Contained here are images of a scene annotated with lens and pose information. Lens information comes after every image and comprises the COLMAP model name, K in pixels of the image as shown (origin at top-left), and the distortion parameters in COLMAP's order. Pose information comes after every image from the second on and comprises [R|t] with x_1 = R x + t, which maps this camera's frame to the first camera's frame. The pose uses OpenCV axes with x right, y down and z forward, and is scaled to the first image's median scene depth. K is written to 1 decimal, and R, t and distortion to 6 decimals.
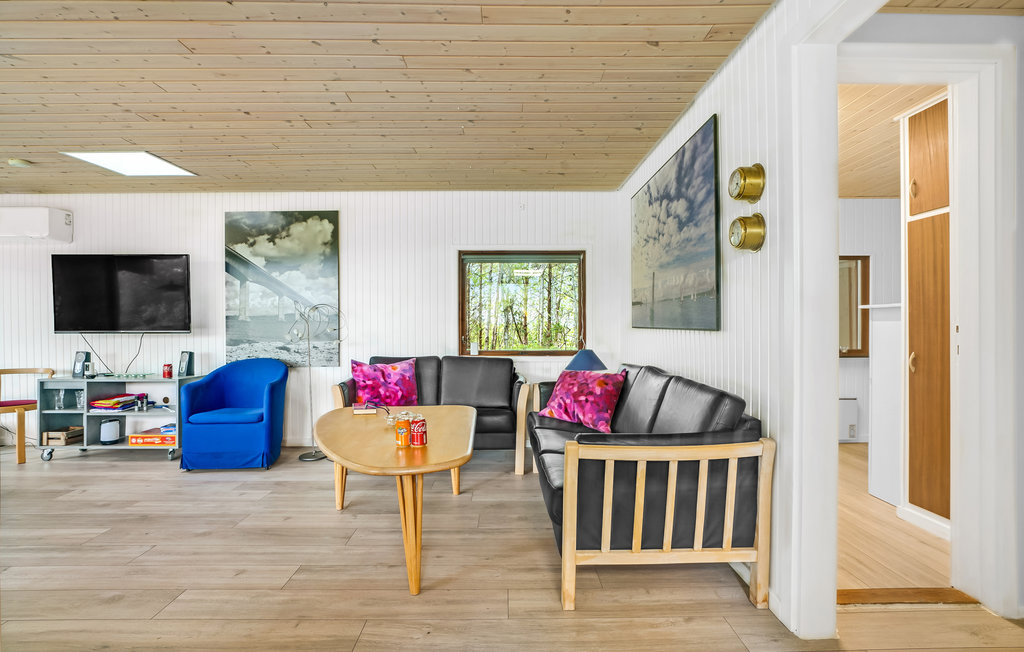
lens RADIAL K [[478.5, 0, 523.3], [0, 478.5, 334.2], [0, 0, 1]] dist [-0.044739, 0.015855]
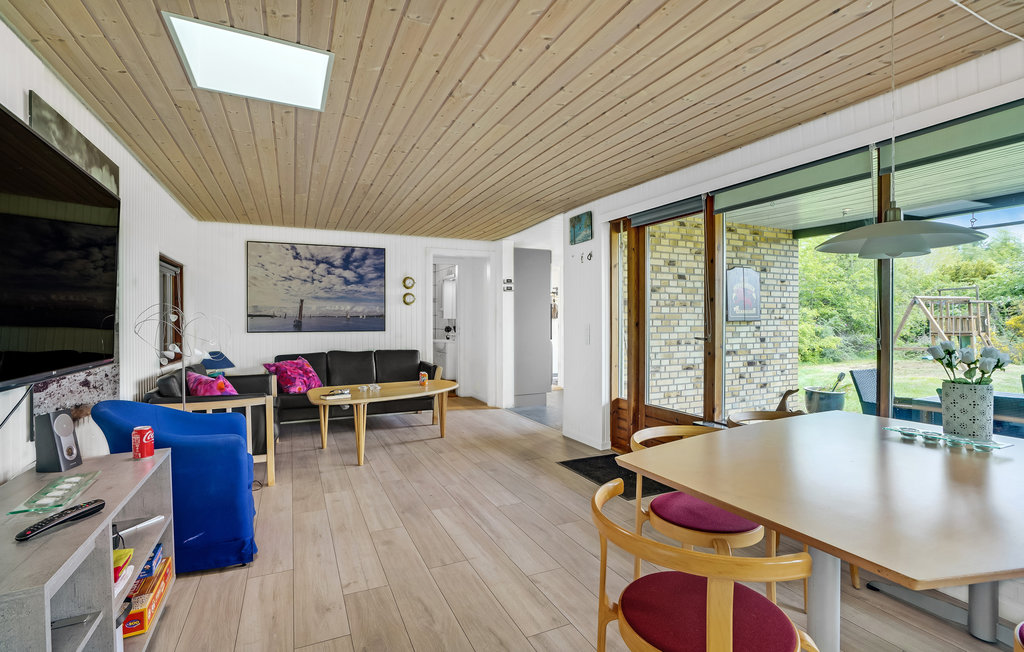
lens RADIAL K [[478.5, 0, 512.0], [0, 478.5, 324.1], [0, 0, 1]] dist [-0.044739, 0.015855]
pose [[-0.414760, -0.002792, 0.909927, -1.626009], [0.019739, 0.999732, 0.012065, -0.046586], [-0.909717, 0.022965, -0.414594, 1.029875]]
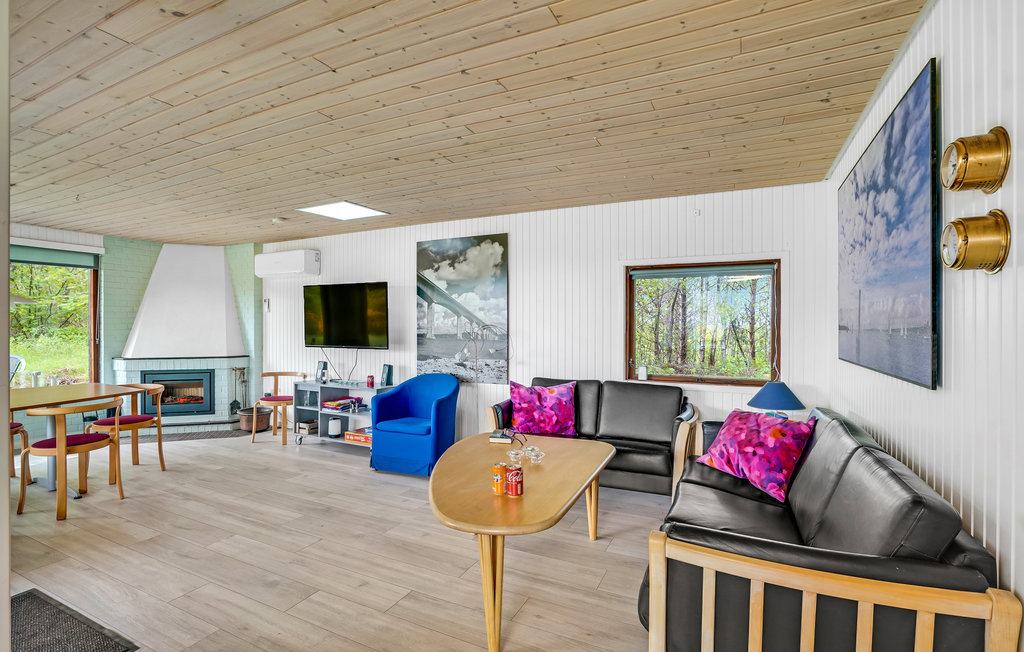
lens RADIAL K [[478.5, 0, 513.7], [0, 478.5, 335.0], [0, 0, 1]] dist [-0.044739, 0.015855]
pose [[0.888577, 0.013771, -0.458521, 0.133966], [-0.016136, 0.999869, -0.001240, -0.051196], [0.458444, 0.008500, 0.888683, 0.114015]]
